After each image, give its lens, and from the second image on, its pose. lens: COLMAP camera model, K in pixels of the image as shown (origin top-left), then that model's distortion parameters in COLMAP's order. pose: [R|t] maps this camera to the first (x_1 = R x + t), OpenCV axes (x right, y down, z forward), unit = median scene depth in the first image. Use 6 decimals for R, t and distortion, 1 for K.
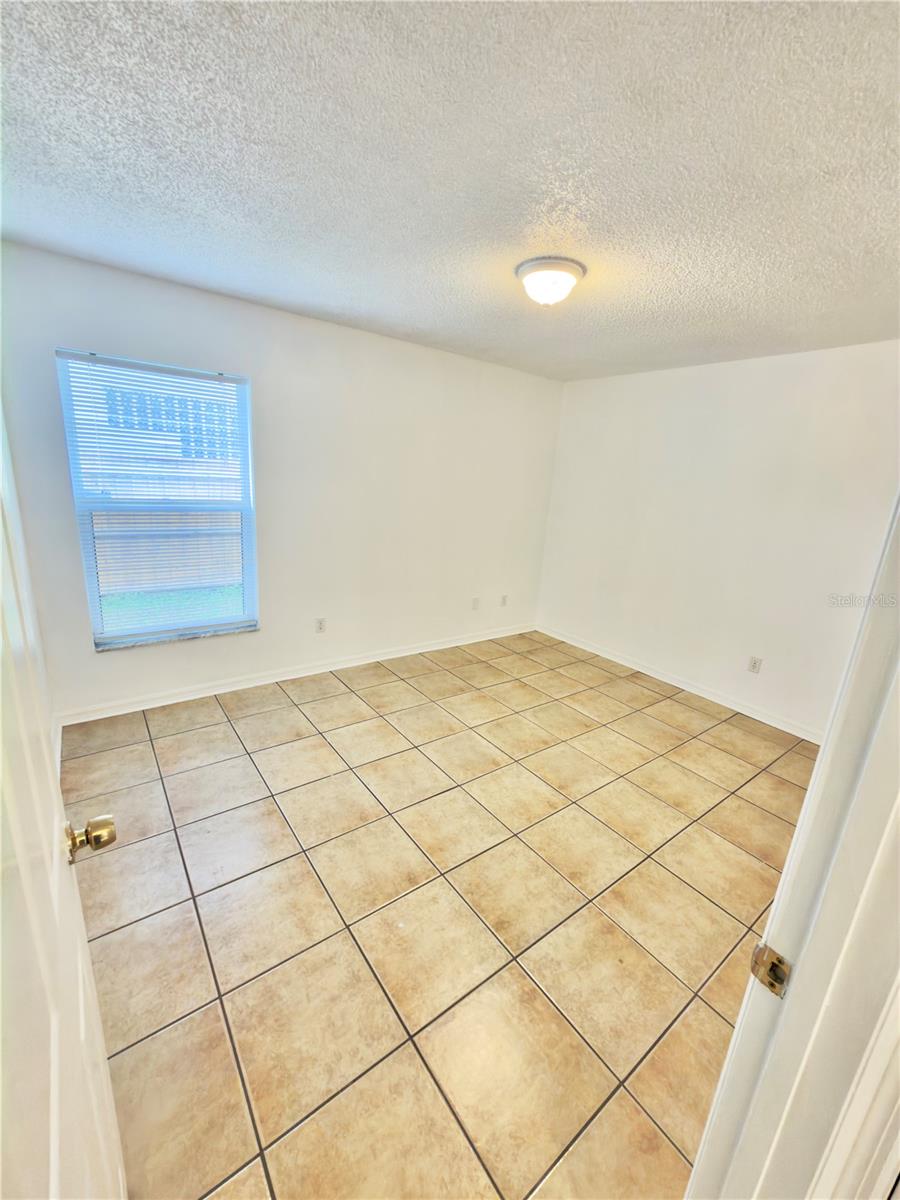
lens RADIAL K [[478.5, 0, 449.2], [0, 478.5, 600.9], [0, 0, 1]] dist [-0.001650, 0.000211]
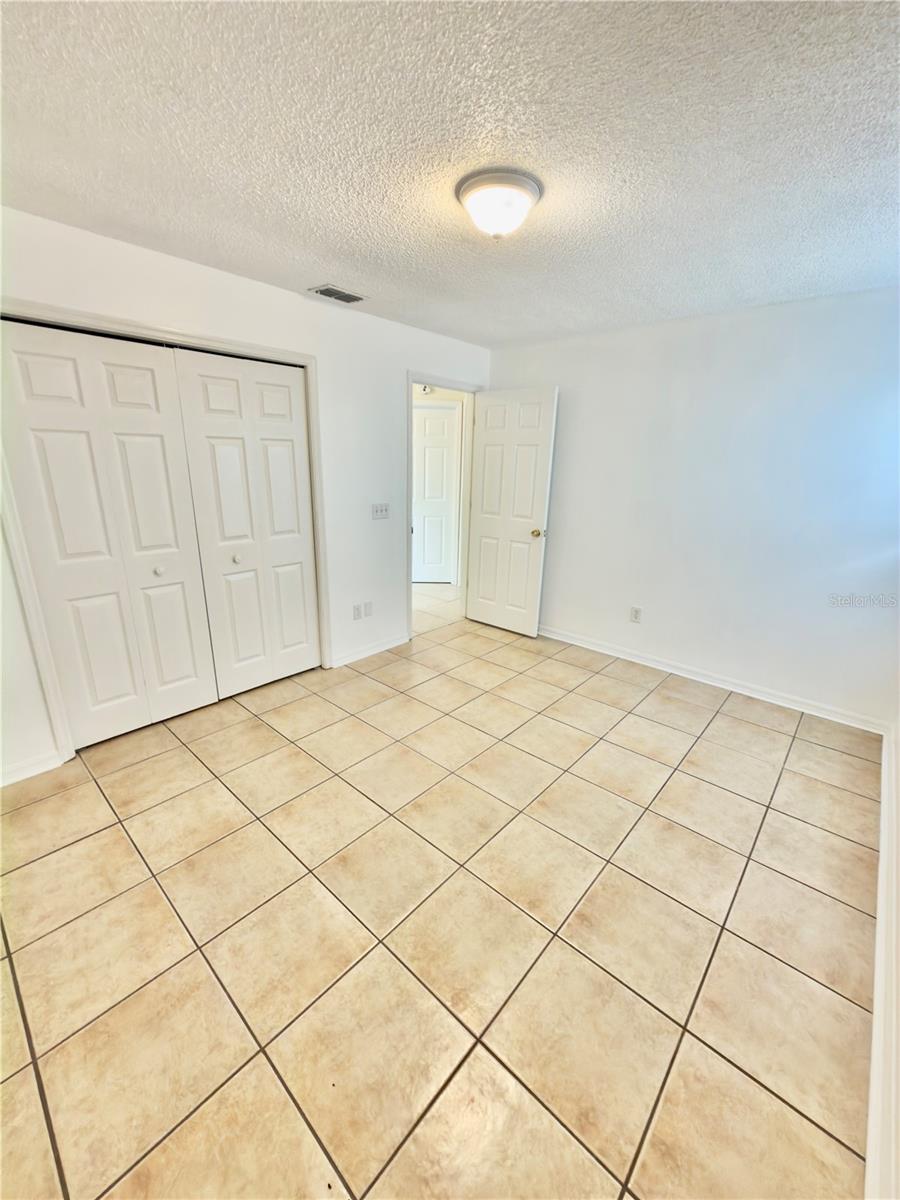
lens RADIAL K [[478.5, 0, 449.2], [0, 478.5, 600.9], [0, 0, 1]] dist [-0.001650, 0.000211]
pose [[-0.977009, -0.030321, -0.211030, 0.327971], [-0.135825, 0.851482, 0.506489, -0.369516], [0.164331, 0.523507, -0.836024, 1.501297]]
